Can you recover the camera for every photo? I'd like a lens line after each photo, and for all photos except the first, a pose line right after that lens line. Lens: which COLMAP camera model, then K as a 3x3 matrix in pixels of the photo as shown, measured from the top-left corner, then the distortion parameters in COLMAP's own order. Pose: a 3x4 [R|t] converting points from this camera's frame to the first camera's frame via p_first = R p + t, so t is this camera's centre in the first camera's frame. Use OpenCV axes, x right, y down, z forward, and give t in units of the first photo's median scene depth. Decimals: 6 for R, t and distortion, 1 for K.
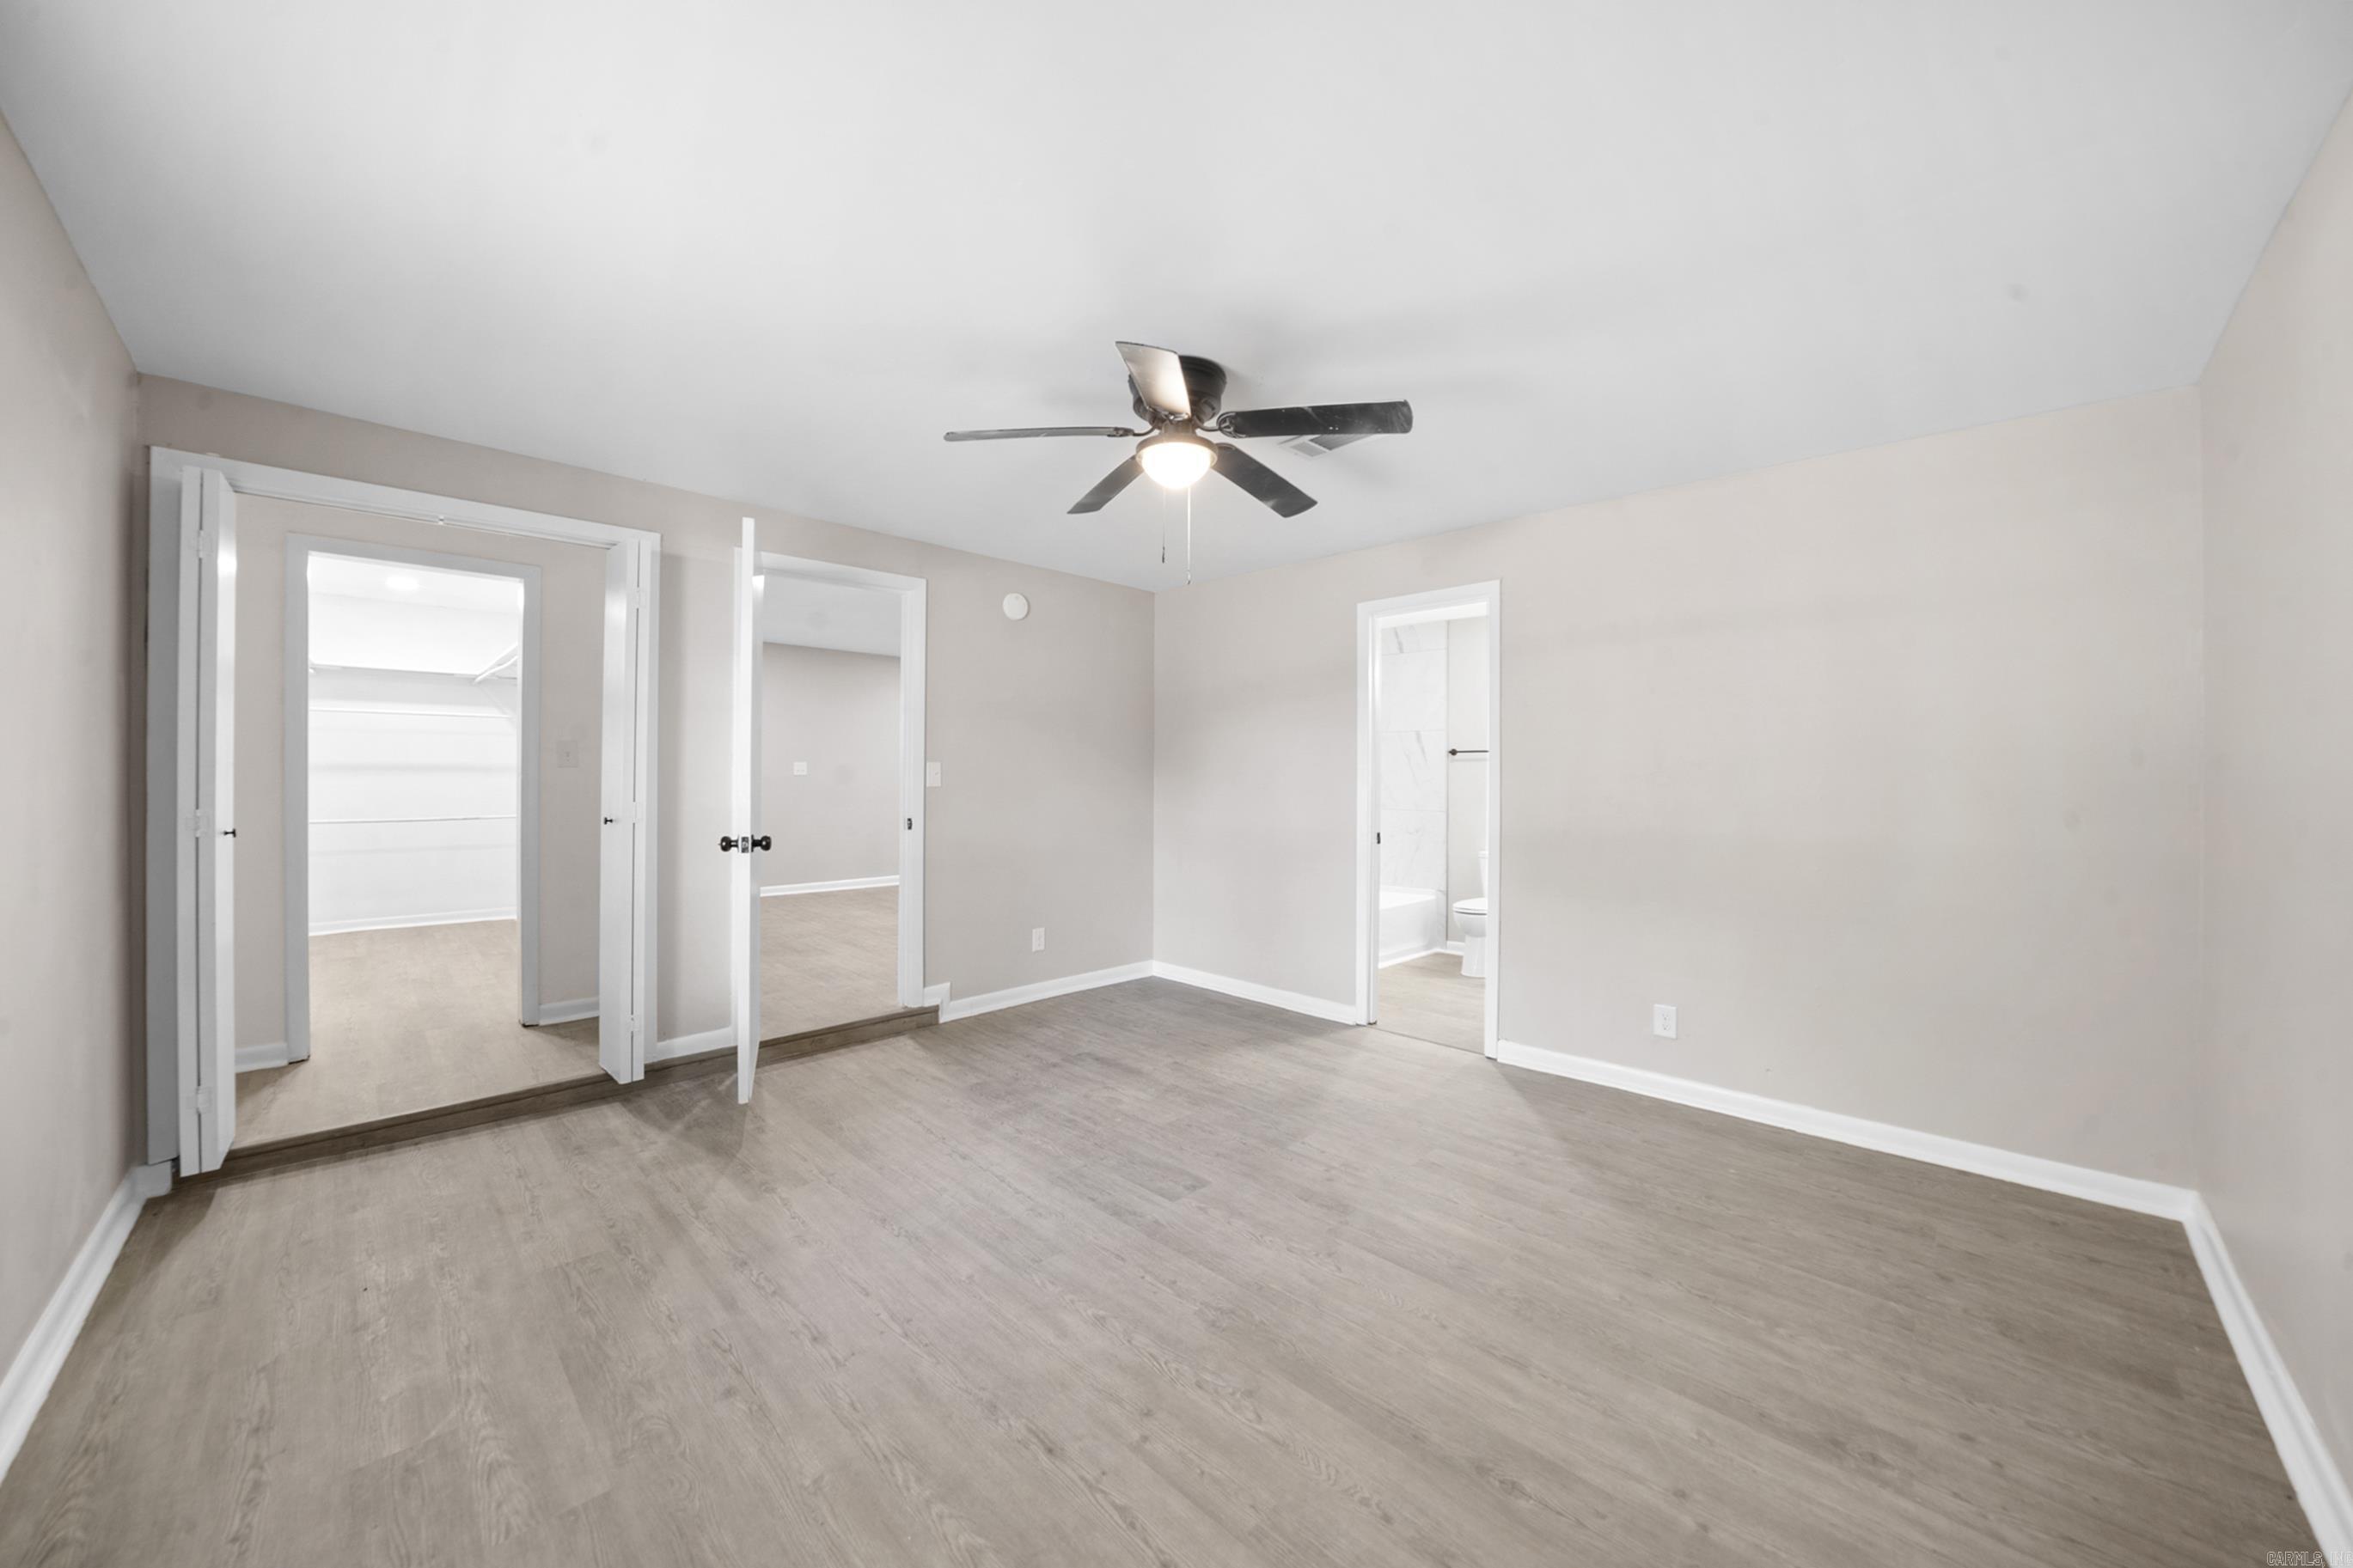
lens RADIAL K [[836.7, 0, 1170.8], [0, 836.7, 776.0], [0, 0, 1]] dist [-0.022121, 0.001689]
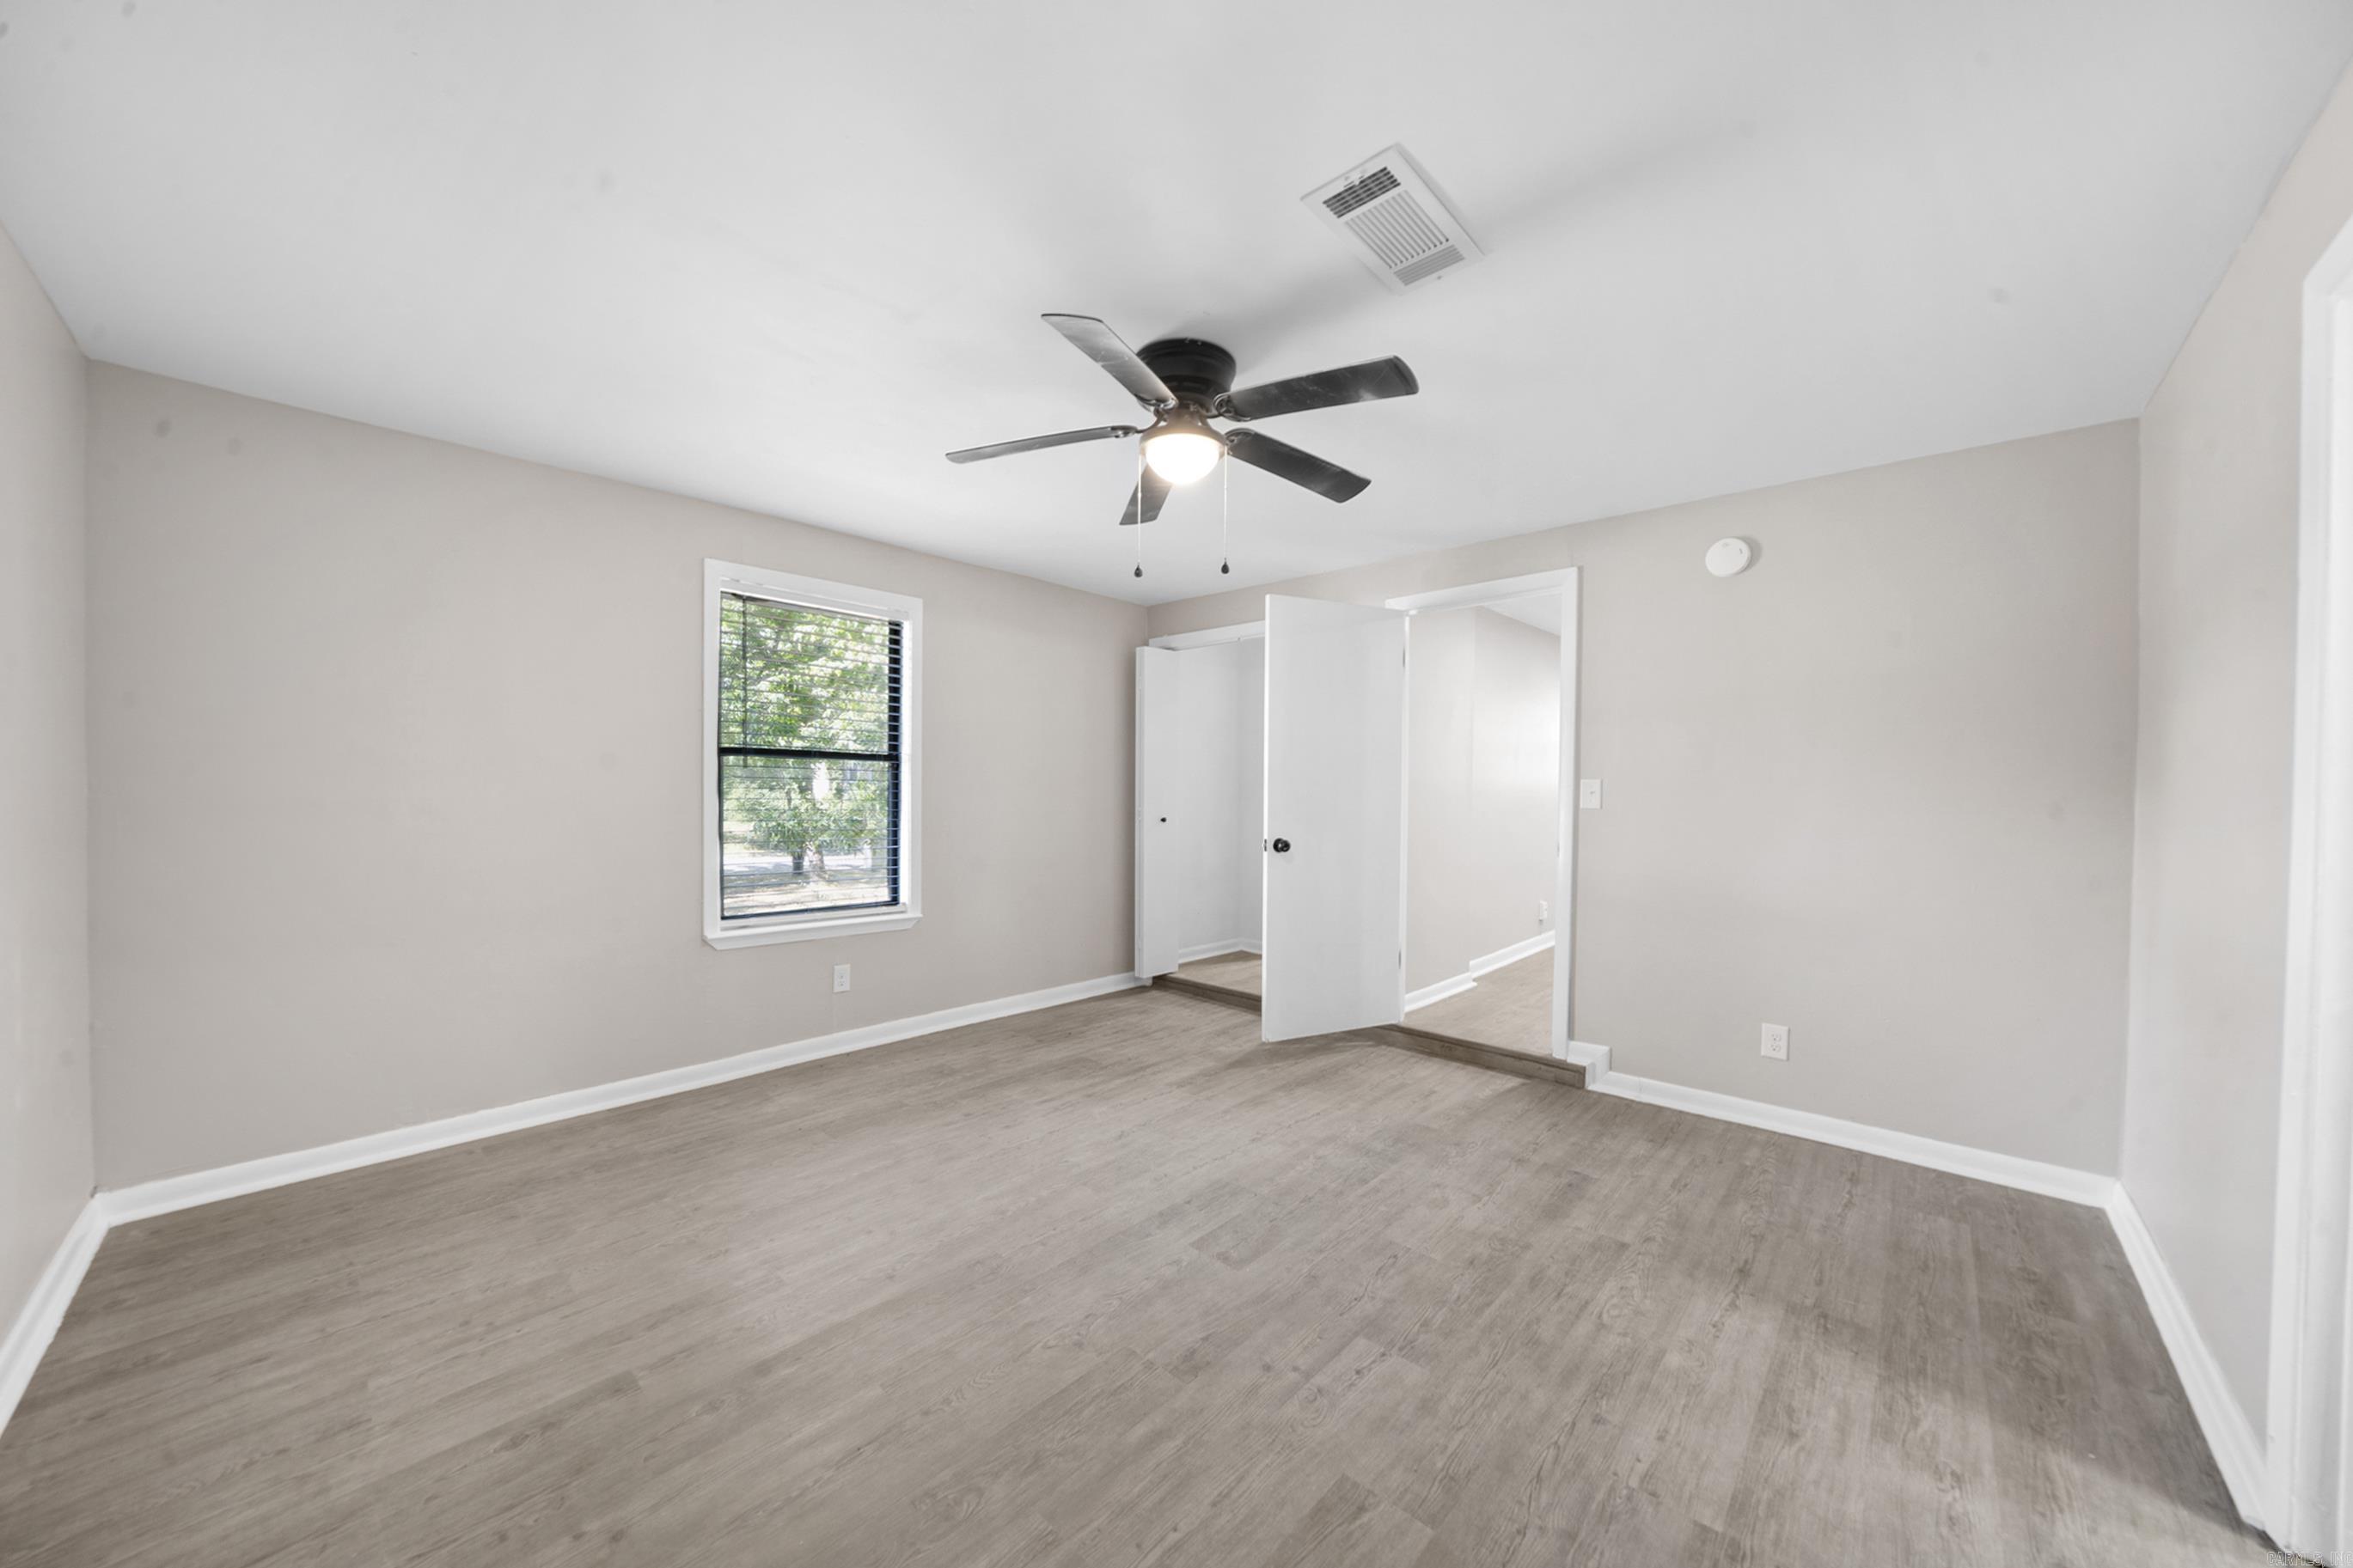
lens RADIAL K [[836.7, 0, 1172.3], [0, 836.7, 799.3], [0, 0, 1]] dist [-0.022121, 0.001689]
pose [[0.025894, 0.007447, -0.999637, 0.956428], [-0.009794, 0.999926, 0.007195, 0.003567], [0.999617, 0.009604, 0.025965, 0.974113]]
